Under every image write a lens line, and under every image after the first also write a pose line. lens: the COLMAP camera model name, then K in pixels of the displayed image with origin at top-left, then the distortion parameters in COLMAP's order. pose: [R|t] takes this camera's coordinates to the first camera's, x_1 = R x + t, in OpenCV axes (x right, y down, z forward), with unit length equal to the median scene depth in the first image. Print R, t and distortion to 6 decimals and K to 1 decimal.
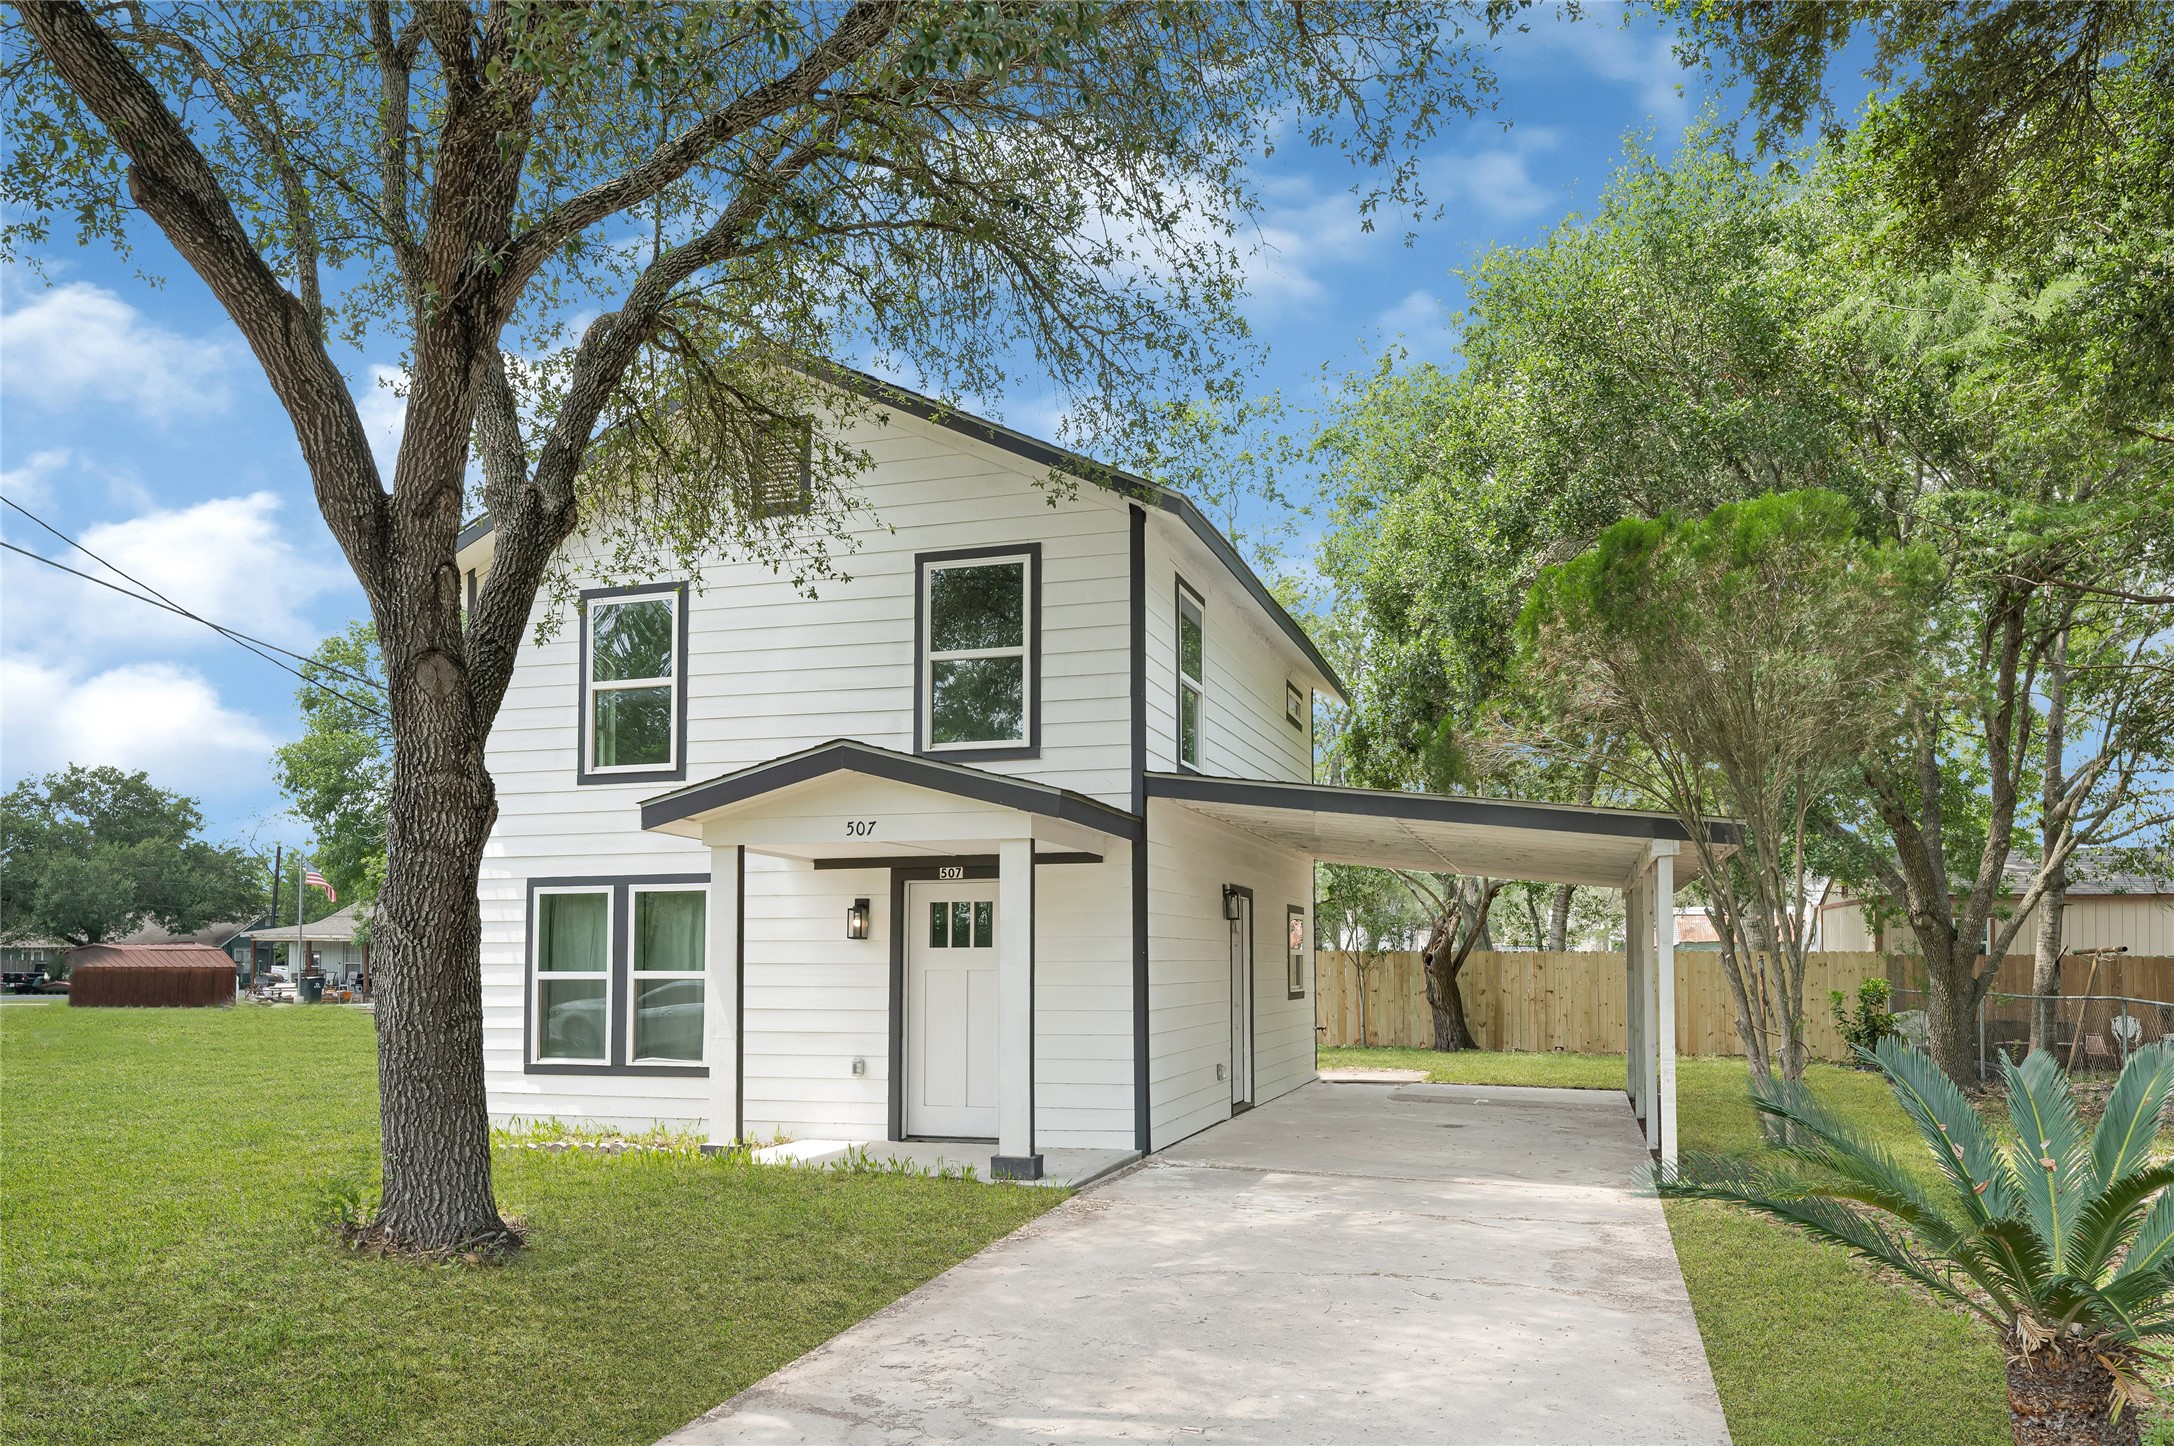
lens RADIAL K [[1502.1, 0, 1087.0], [0, 1502.1, 723.0], [0, 0, 1]] dist [-0.030347, 0.042673]
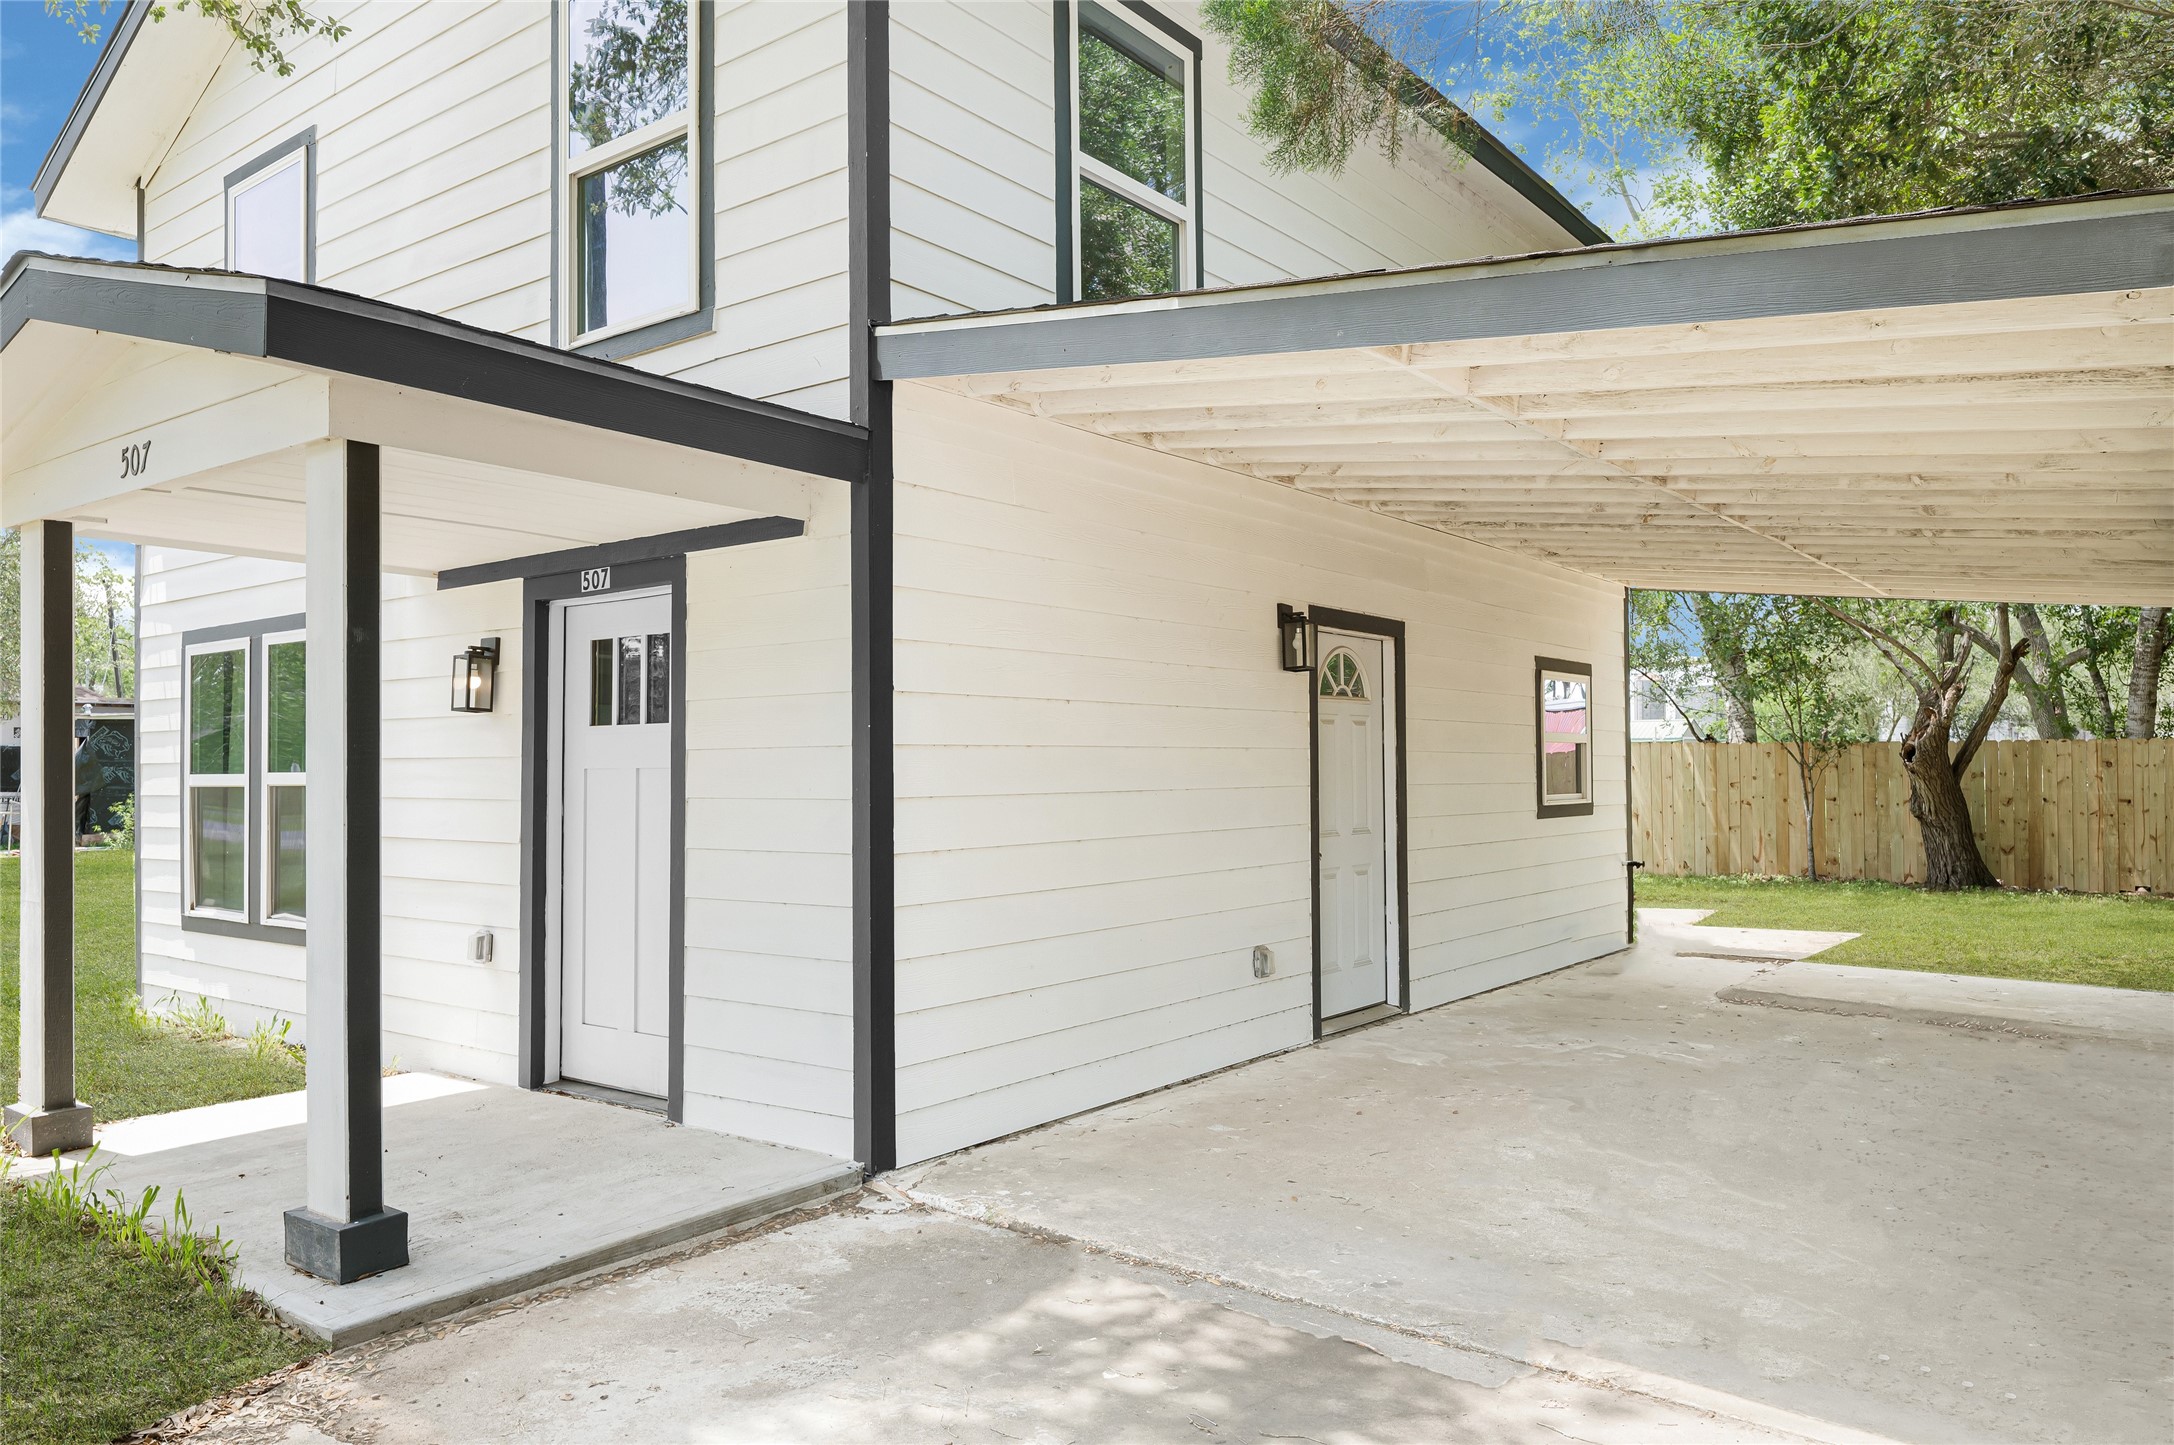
lens RADIAL K [[1488.9, 0, 1093.3], [0, 1488.9, 651.0], [0, 0, 1]] dist [0.009241, 0.003105]
pose [[0.942685, -0.029326, -0.332392, 0.233131], [0.056548, 0.995763, 0.072518, 0.094970], [0.328857, -0.087158, 0.940349, 0.564786]]
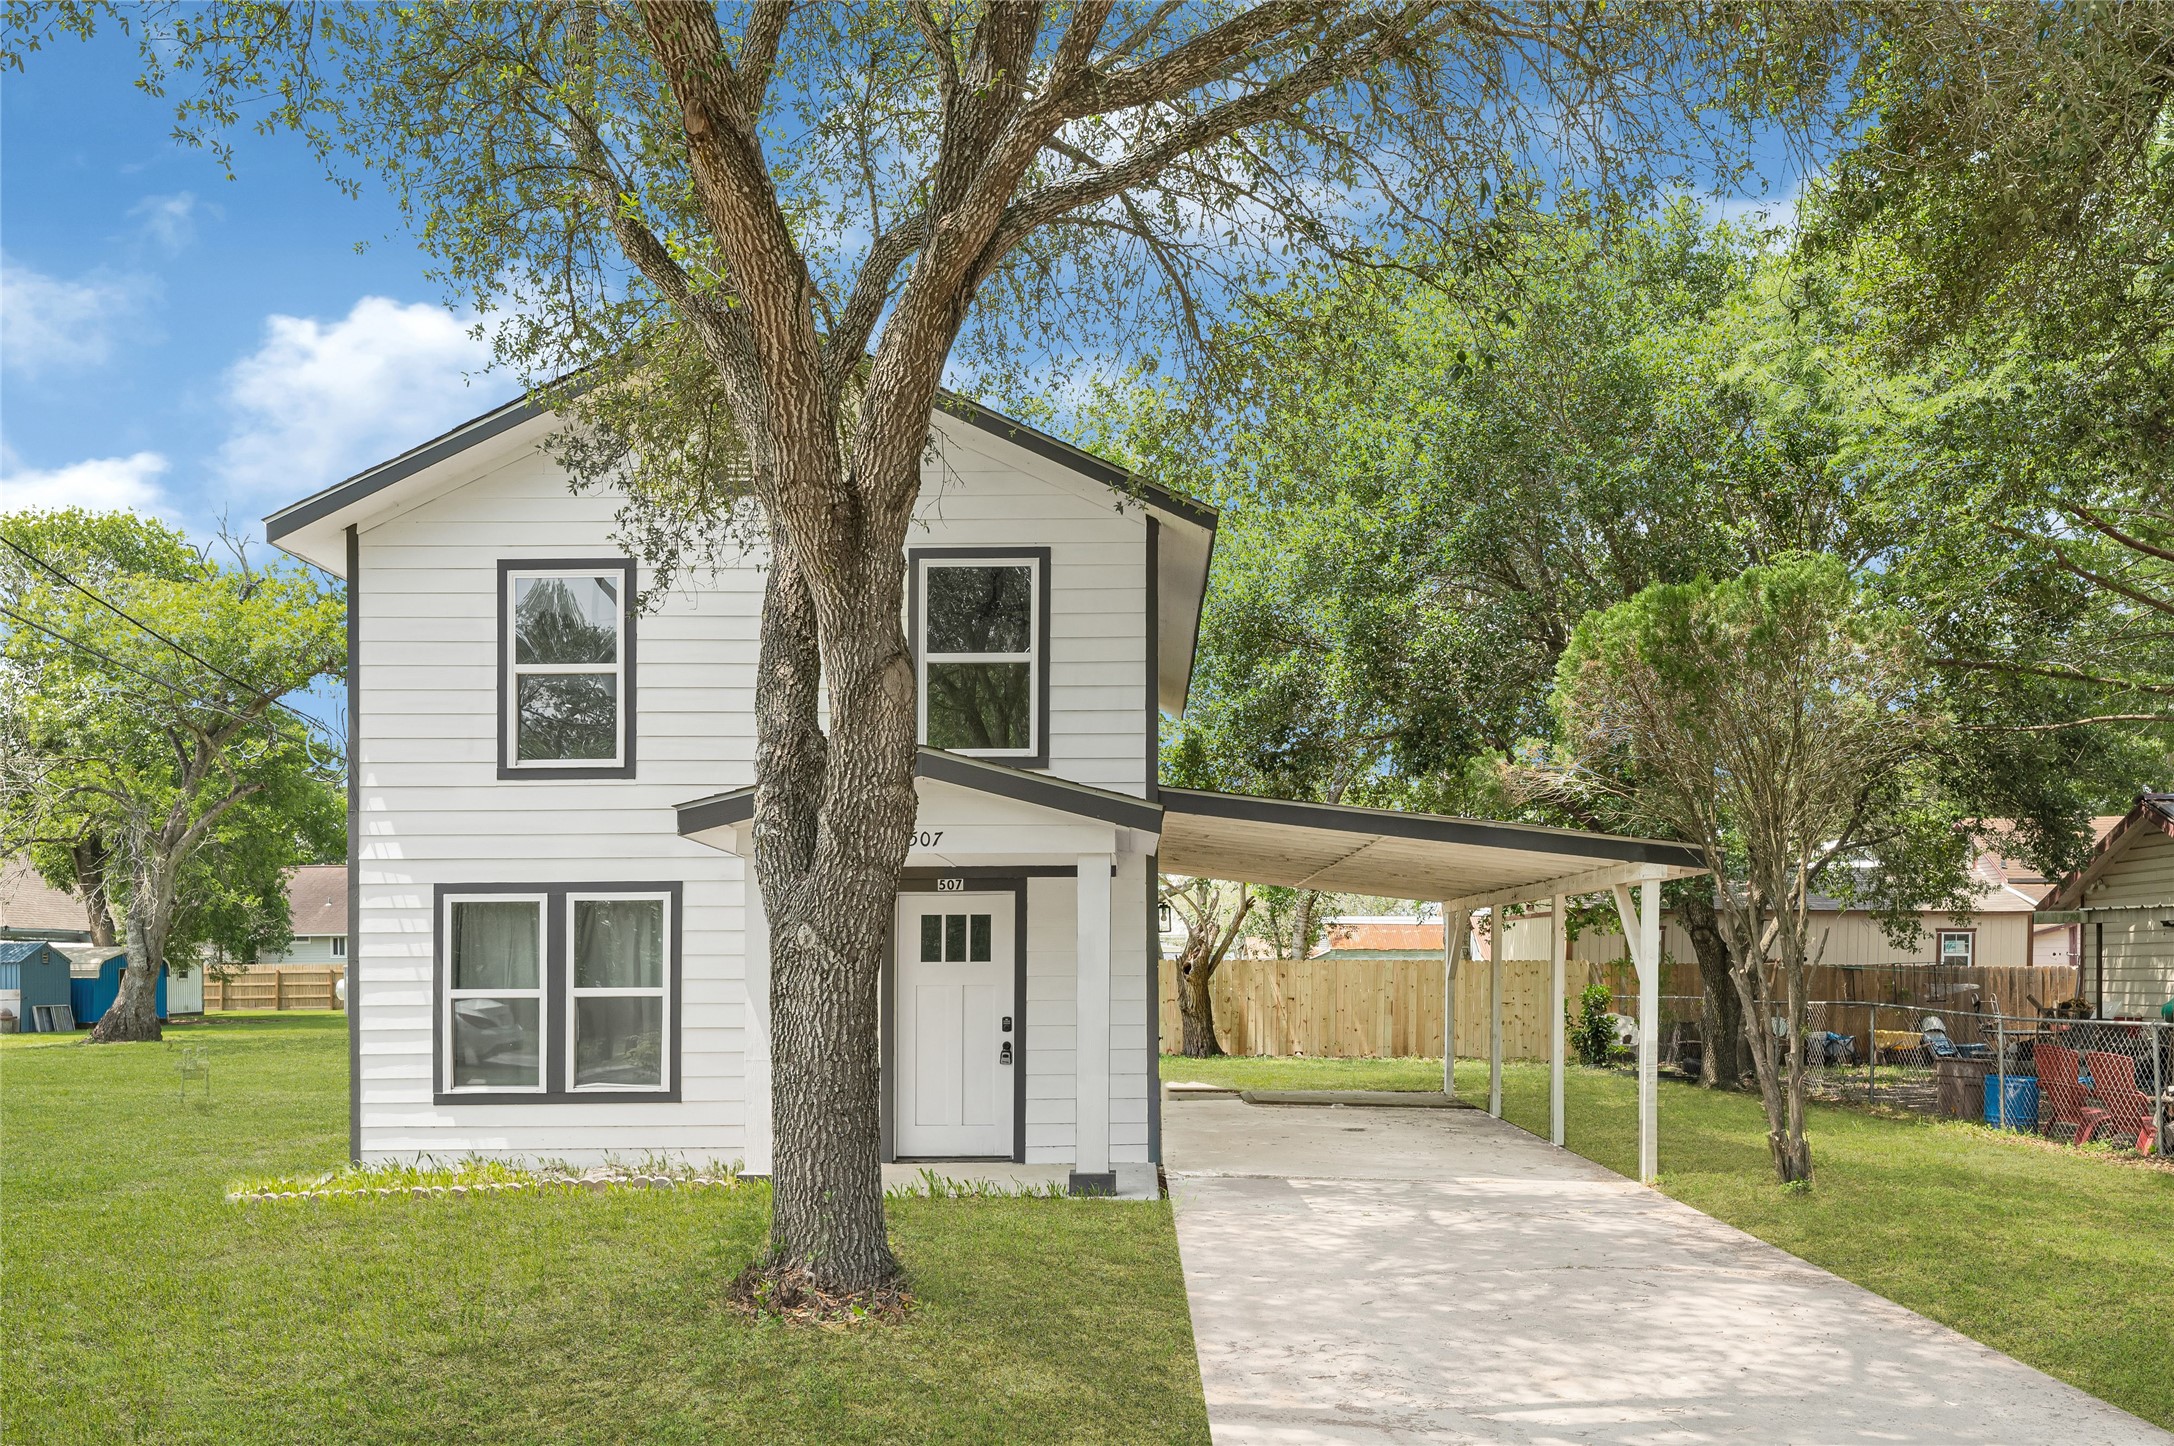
lens RADIAL K [[1559.9, 0, 1089.9], [0, 1559.9, 779.4], [0, 0, 1]] dist [0.007879, 0.003911]
pose [[0.960848, 0.030638, 0.275377, -0.279513], [-0.041067, 0.998638, 0.032184, -0.003457], [-0.274016, -0.042233, 0.960798, 0.014522]]
